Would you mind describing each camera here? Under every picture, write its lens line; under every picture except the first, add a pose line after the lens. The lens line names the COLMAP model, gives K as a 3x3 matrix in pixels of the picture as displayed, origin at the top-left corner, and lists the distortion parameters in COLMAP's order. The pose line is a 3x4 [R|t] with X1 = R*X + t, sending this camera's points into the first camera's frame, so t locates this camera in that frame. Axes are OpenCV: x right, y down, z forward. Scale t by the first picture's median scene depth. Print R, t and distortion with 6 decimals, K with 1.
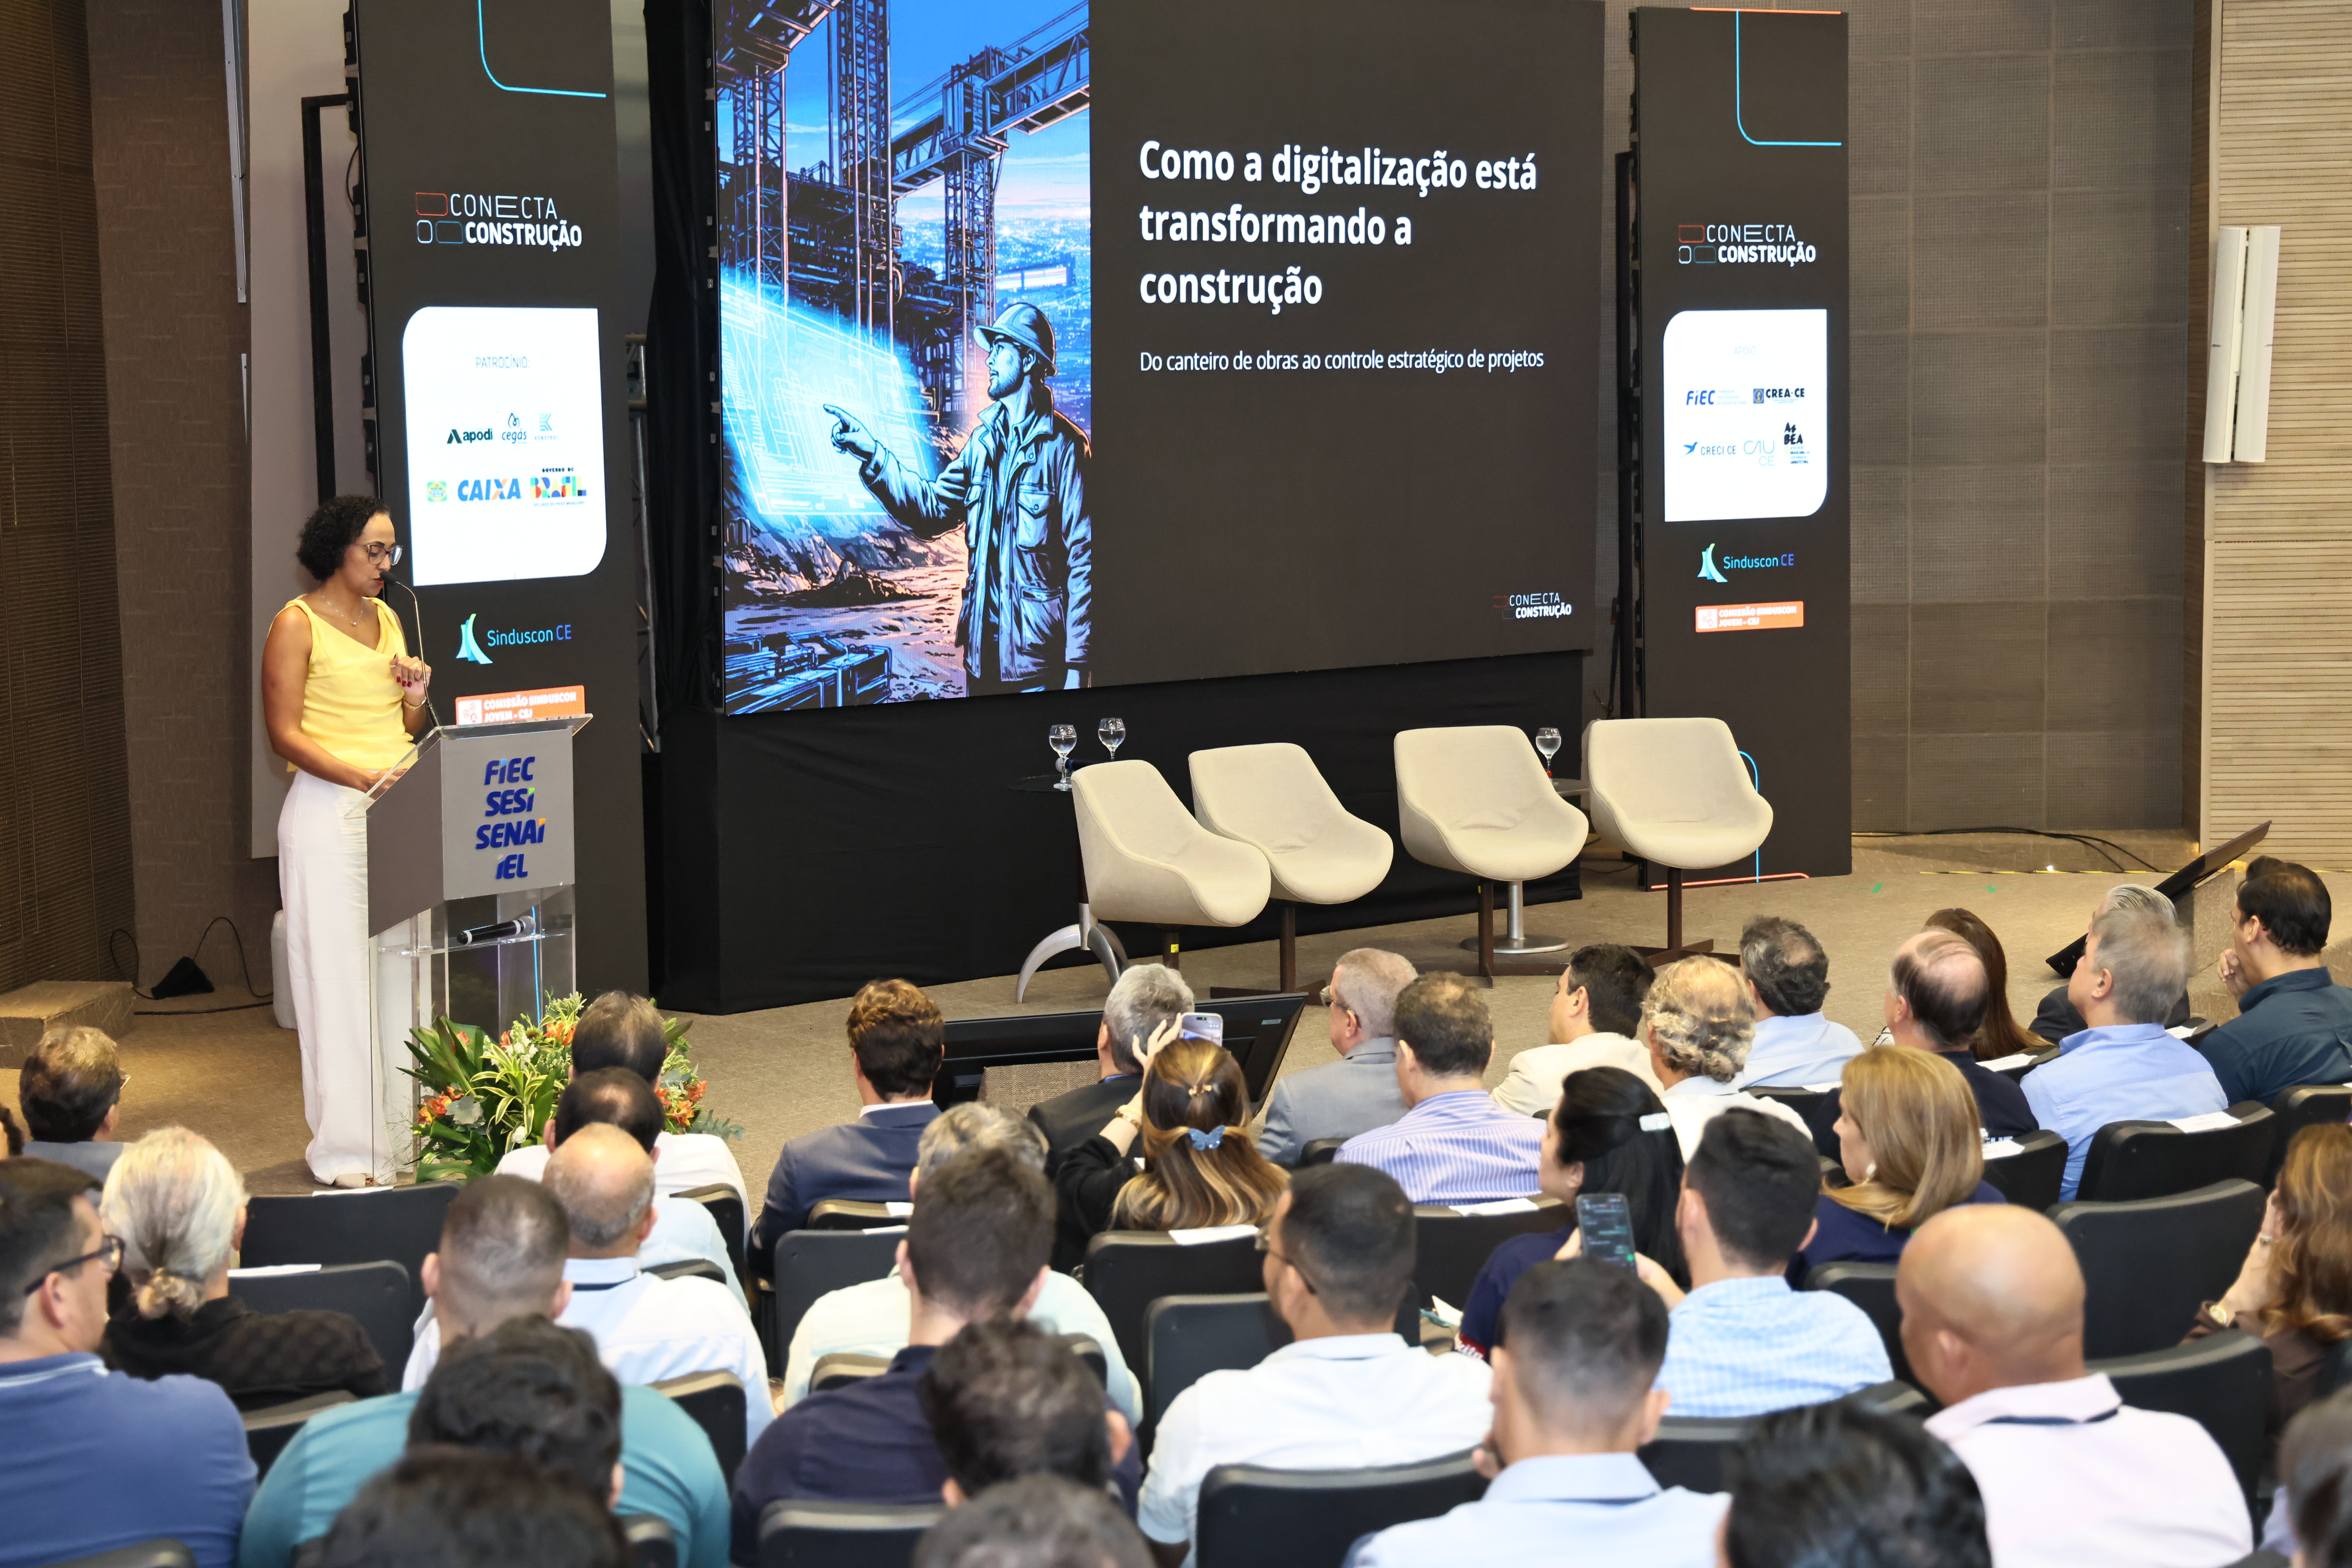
lens RADIAL K [[3715.8, 0, 1184.2], [0, 3715.8, 777.0], [0, 0, 1]] dist [0.068991, 0.067915]
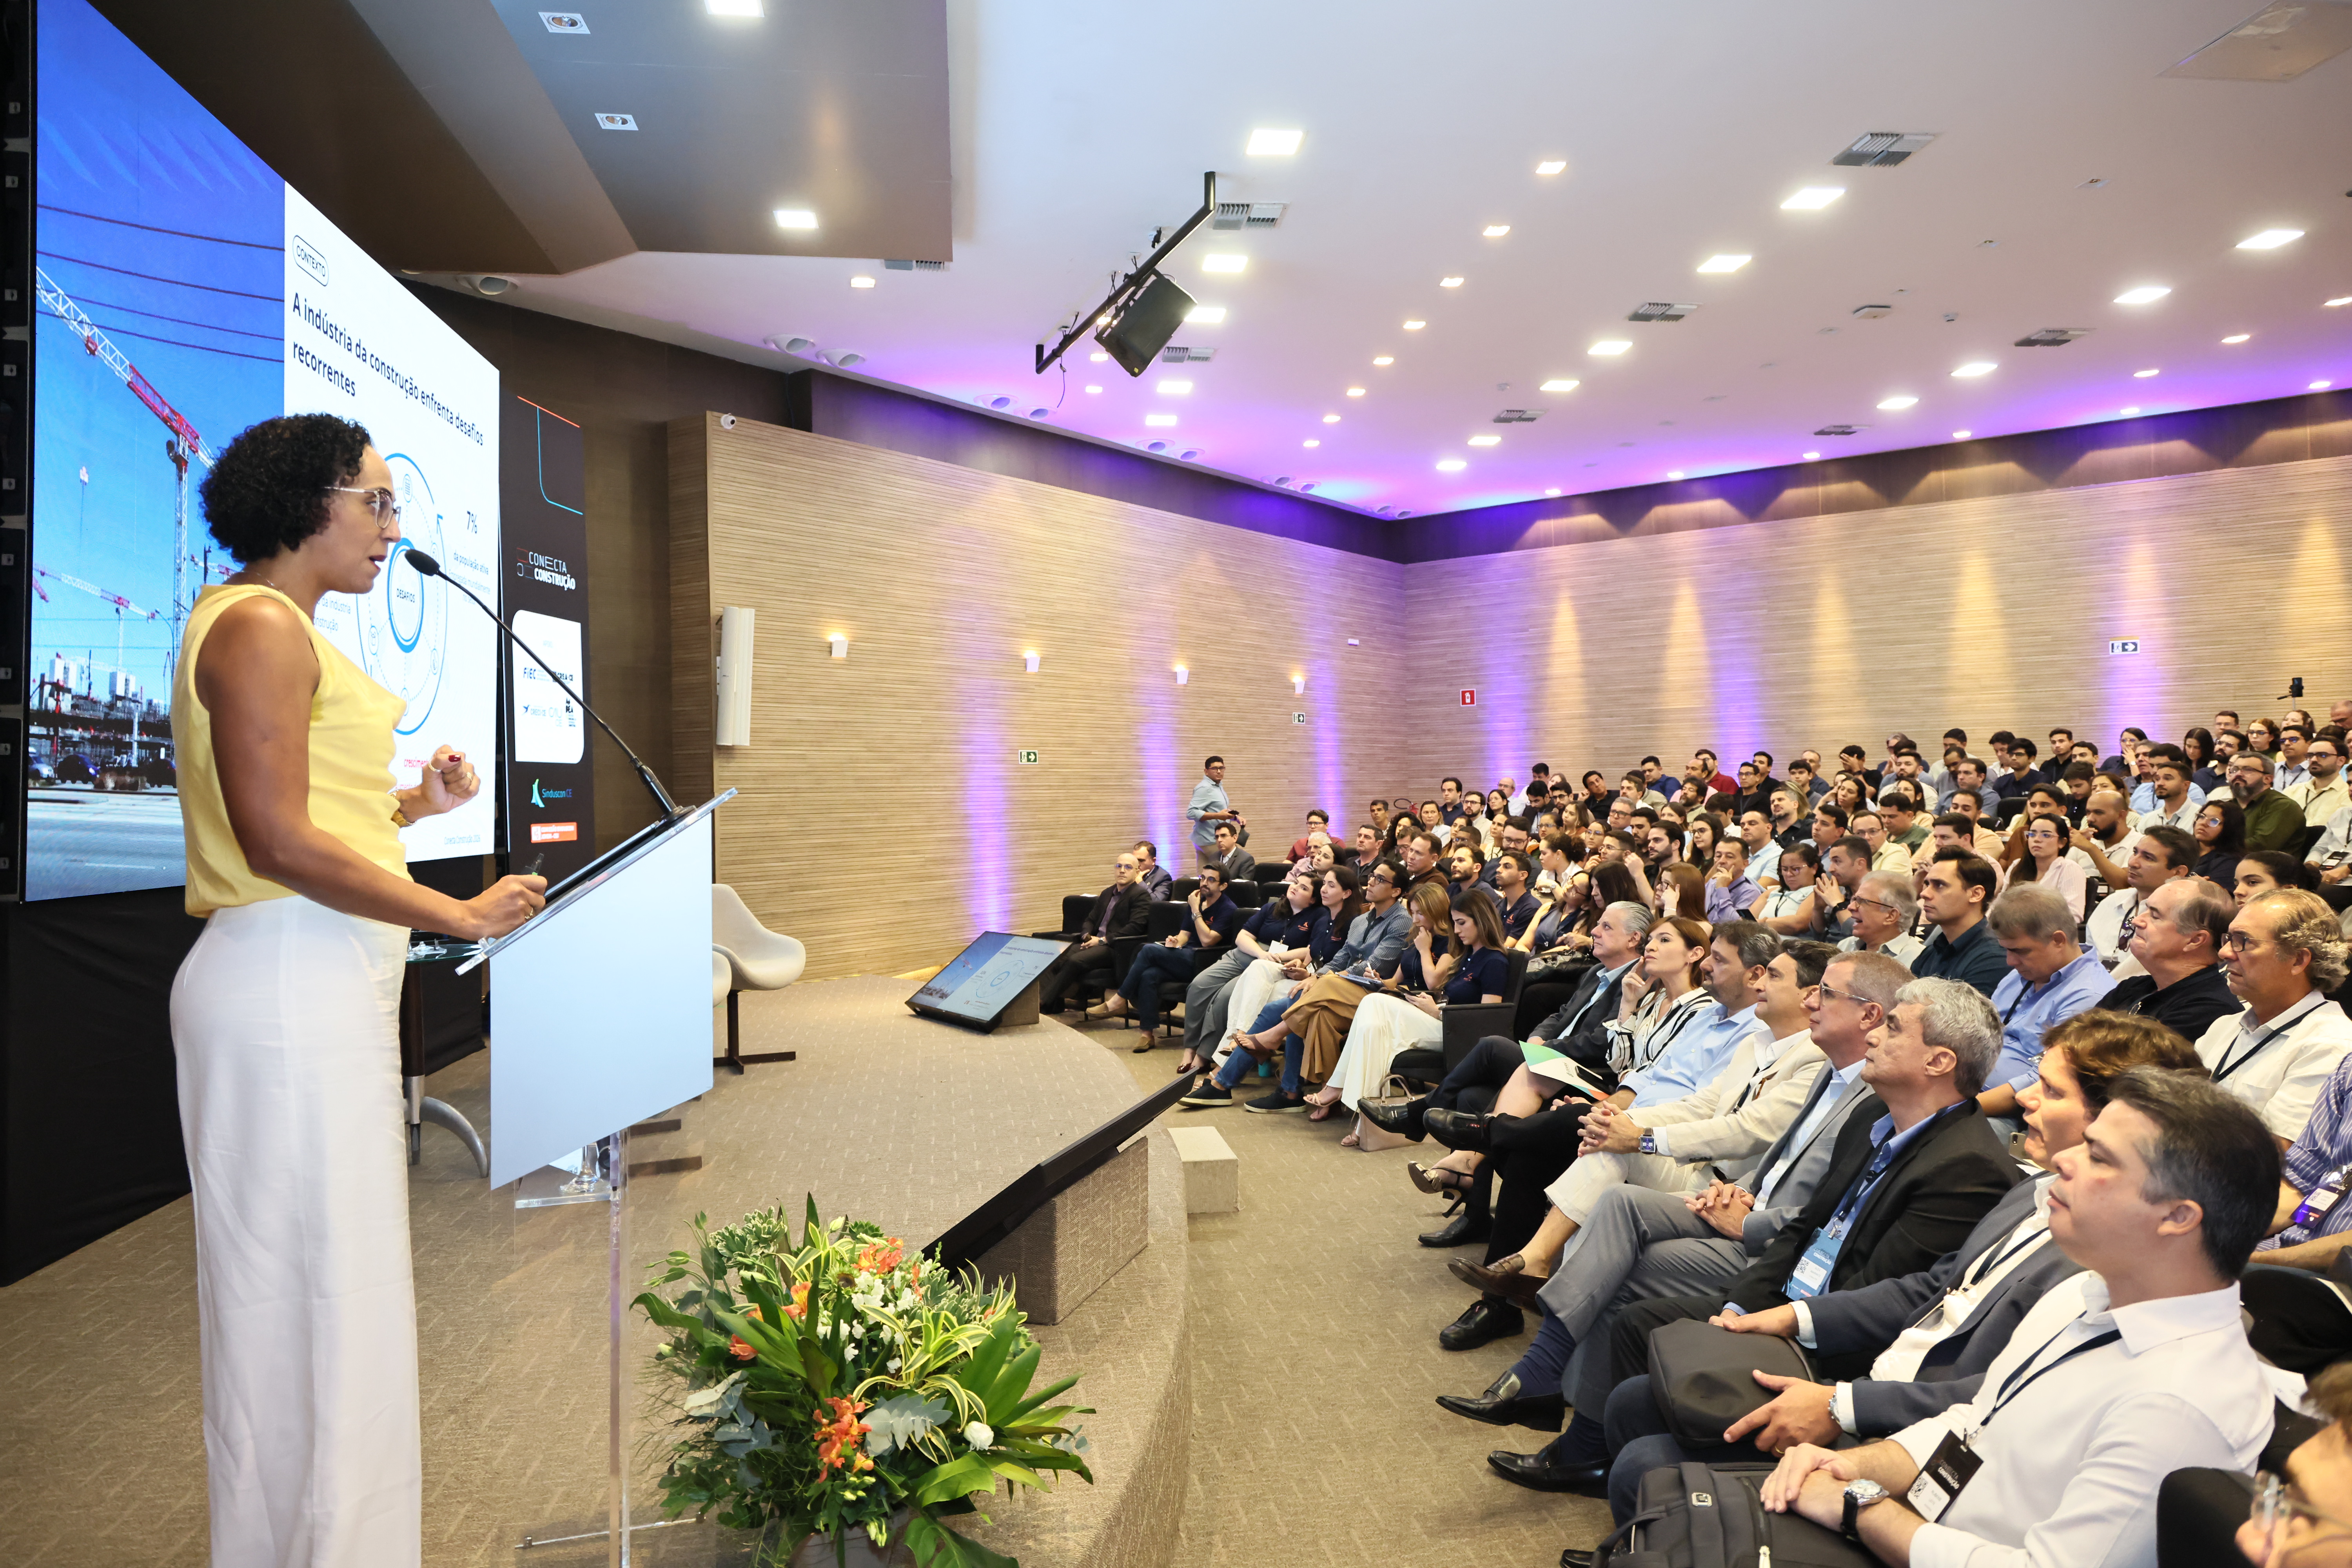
lens RADIAL K [[1554.8, 0, 1179.0], [0, 1554.8, 789.3], [0, 0, 1]] dist [-0.008611, 0.000209]
pose [[0.519974, 0.008824, 0.854136, -0.270322], [0.100801, 0.992326, -0.071616, 0.007668], [-0.848213, 0.123336, 0.515094, 0.595977]]
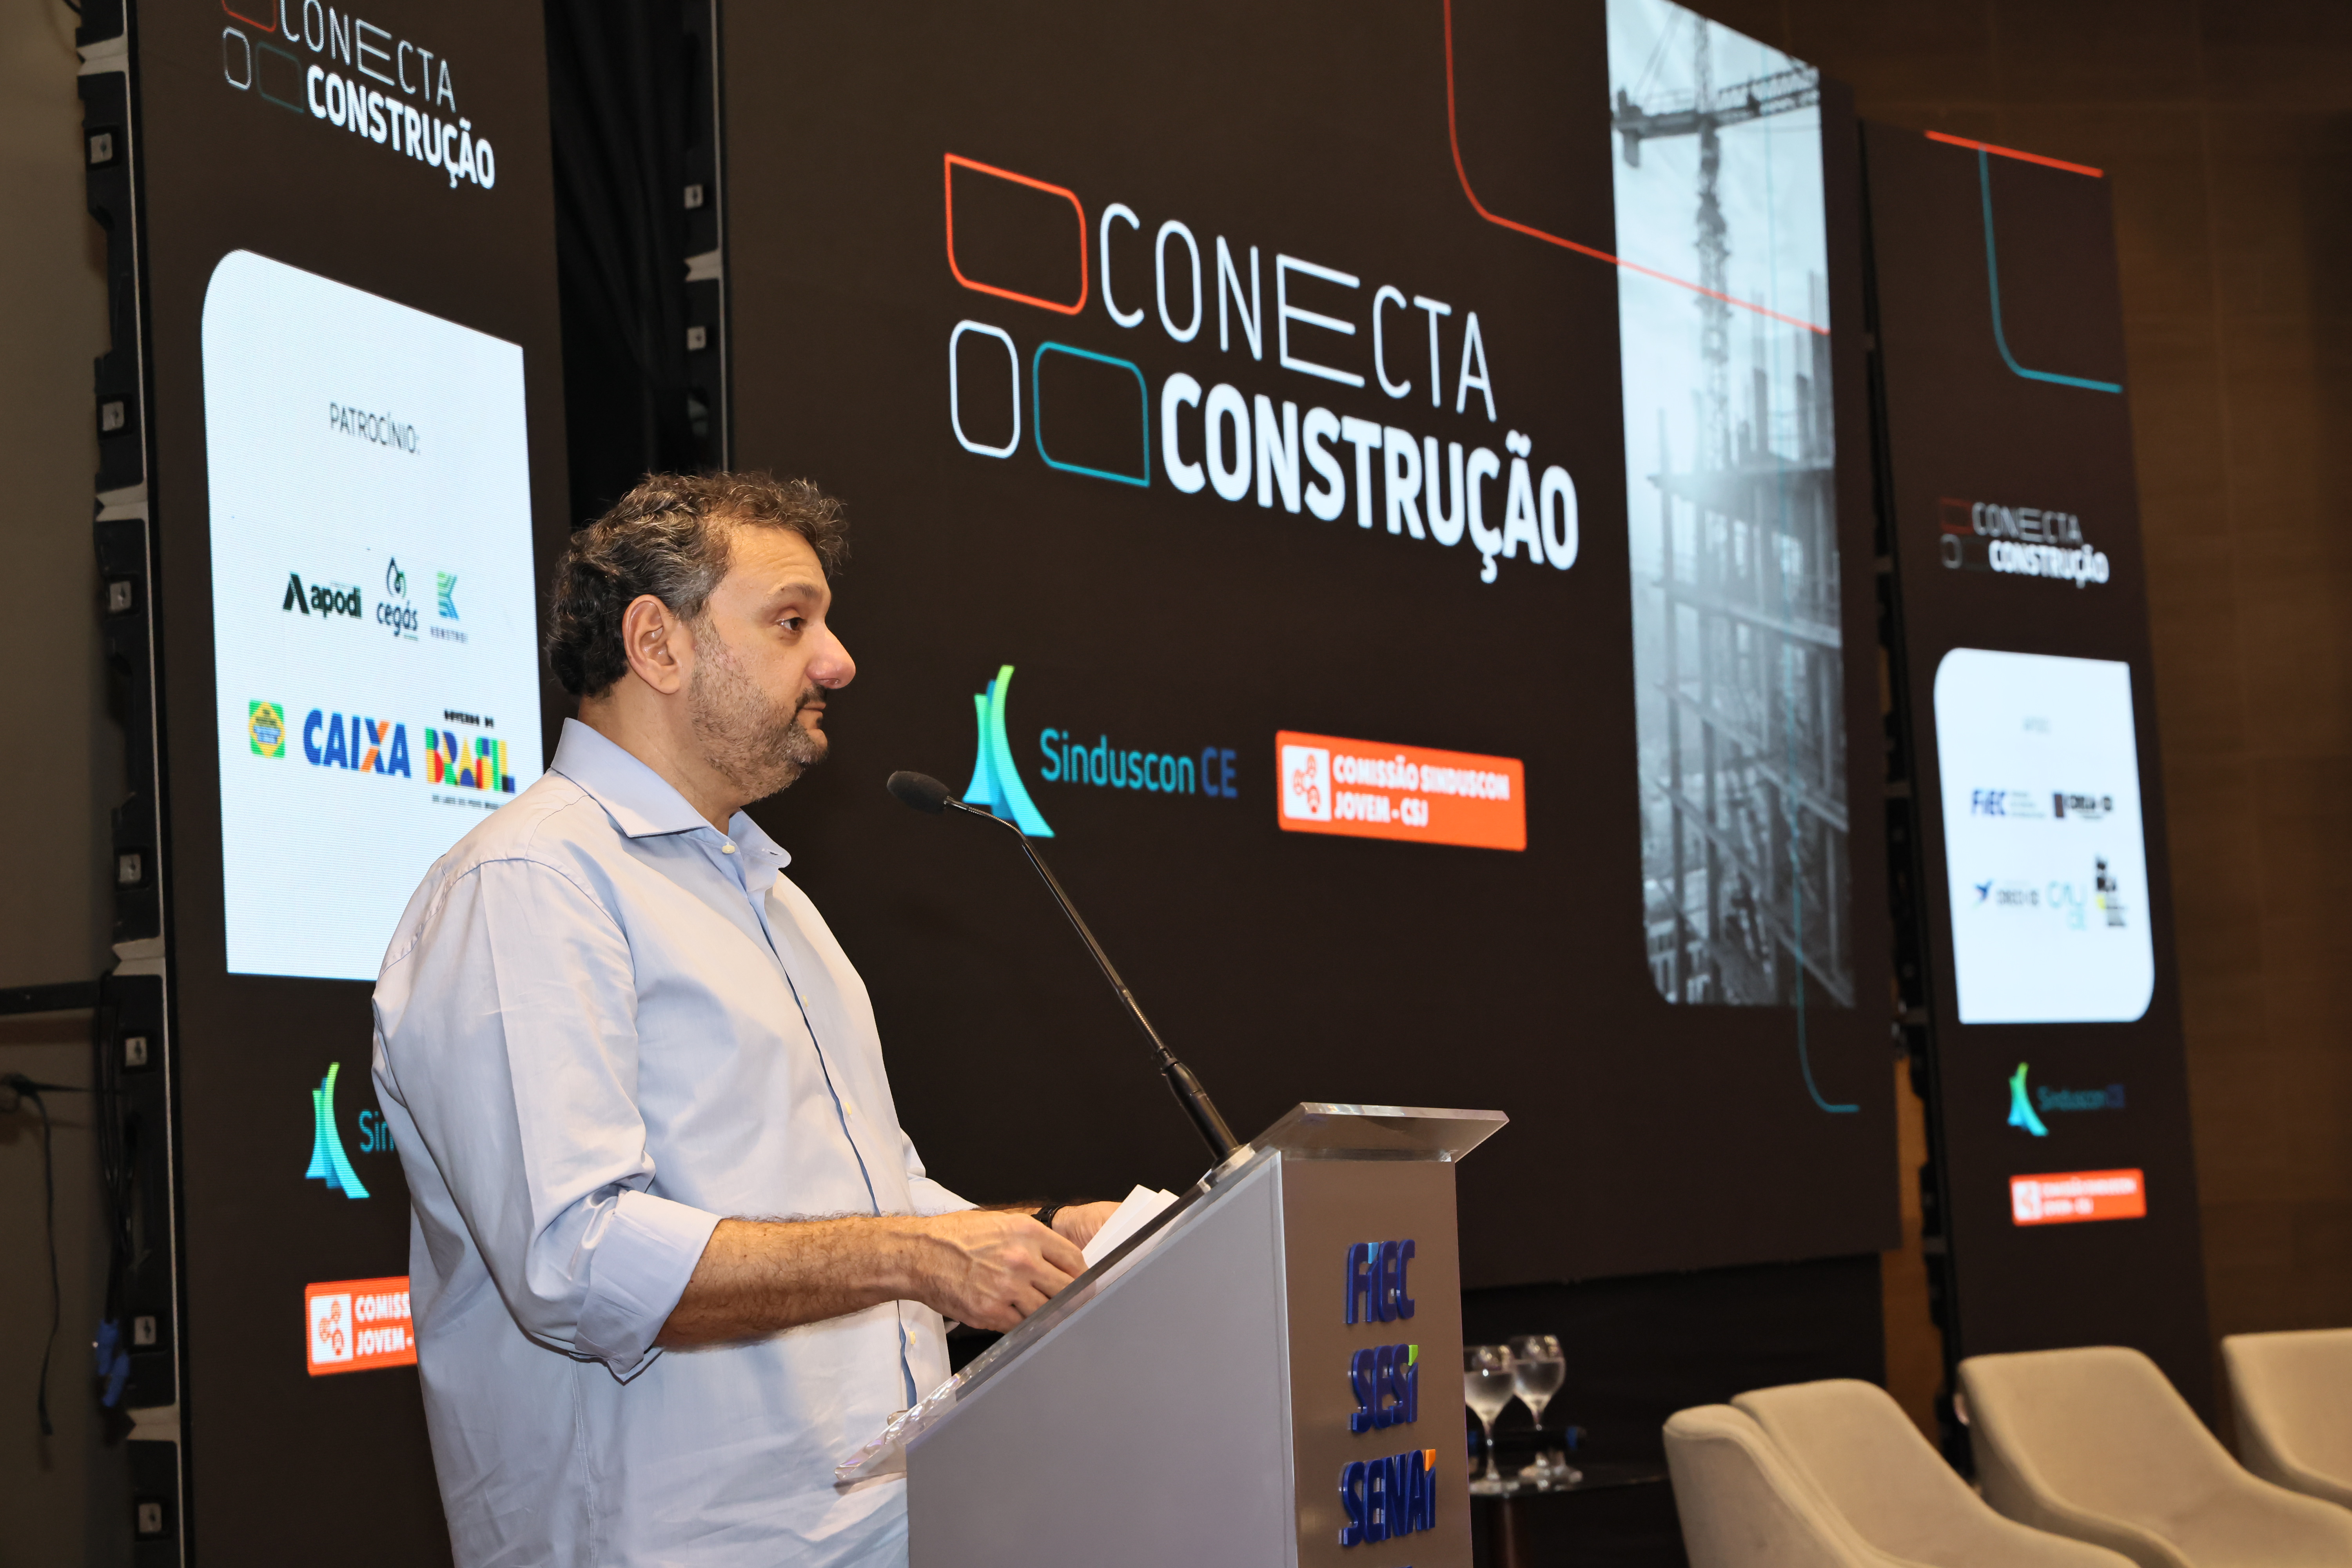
lens RADIAL K [[4459.9, 0, 1189.1], [0, 4459.9, 775.1], [0, 0, 1]] dist [0.016950, 0.523661]
pose [[0.942141, -0.001666, 0.335214, -0.235995], [0.071953, 0.977685, -0.197370, 0.020960], [-0.327405, 0.210070, 0.921236, 0.497855]]
